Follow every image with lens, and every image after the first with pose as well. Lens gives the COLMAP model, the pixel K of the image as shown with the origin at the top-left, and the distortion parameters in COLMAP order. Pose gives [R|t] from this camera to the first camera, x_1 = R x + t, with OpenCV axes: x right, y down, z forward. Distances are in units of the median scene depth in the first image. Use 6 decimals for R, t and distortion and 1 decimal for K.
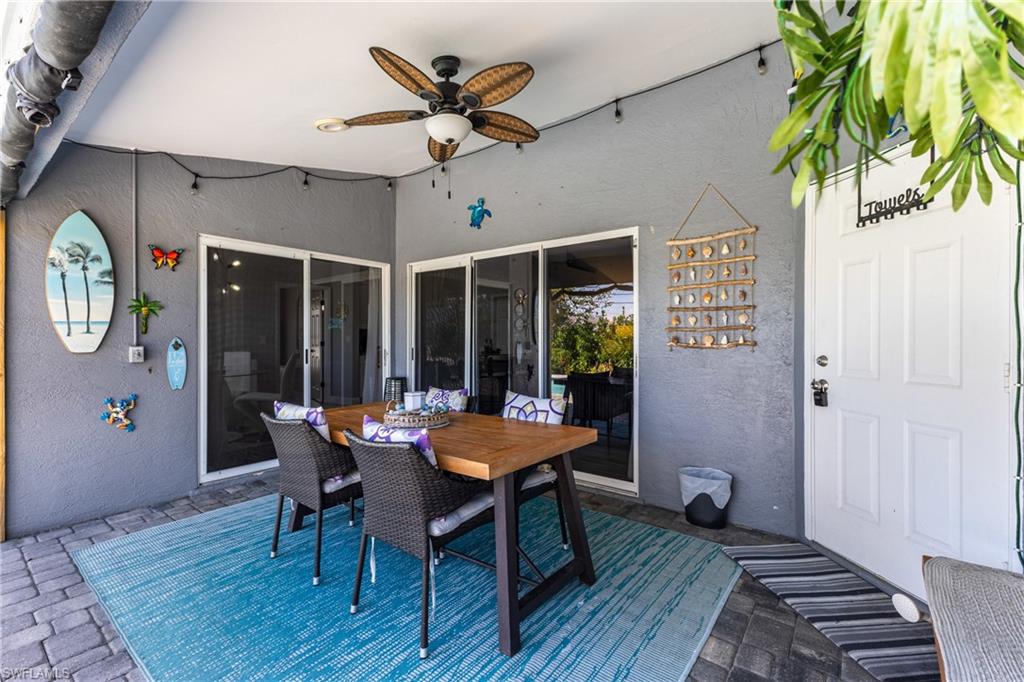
lens RADIAL K [[441.1, 0, 520.1], [0, 441.1, 341.4], [0, 0, 1]] dist [0.006925, -0.000256]
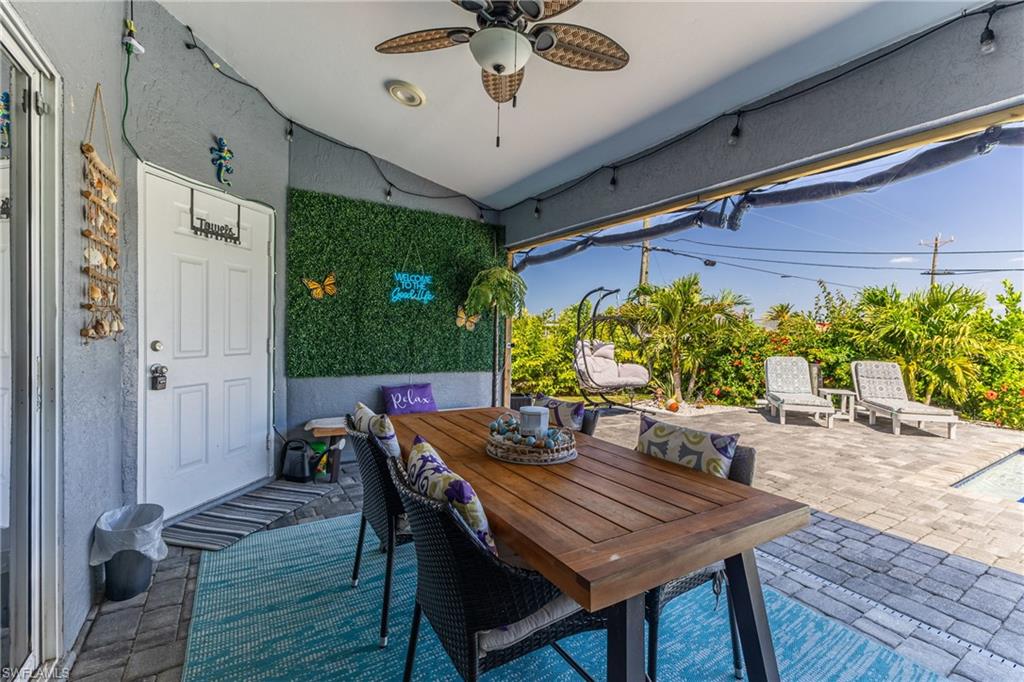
lens RADIAL K [[438.9, 0, 512.0], [0, 438.9, 341.0], [0, 0, 1]] dist [0.011381, 0.000014]
pose [[-0.937974, -0.030325, 0.345376, -0.388034], [-0.021178, 0.999319, 0.030229, -0.013618], [-0.346058, 0.021039, -0.937977, 1.463743]]
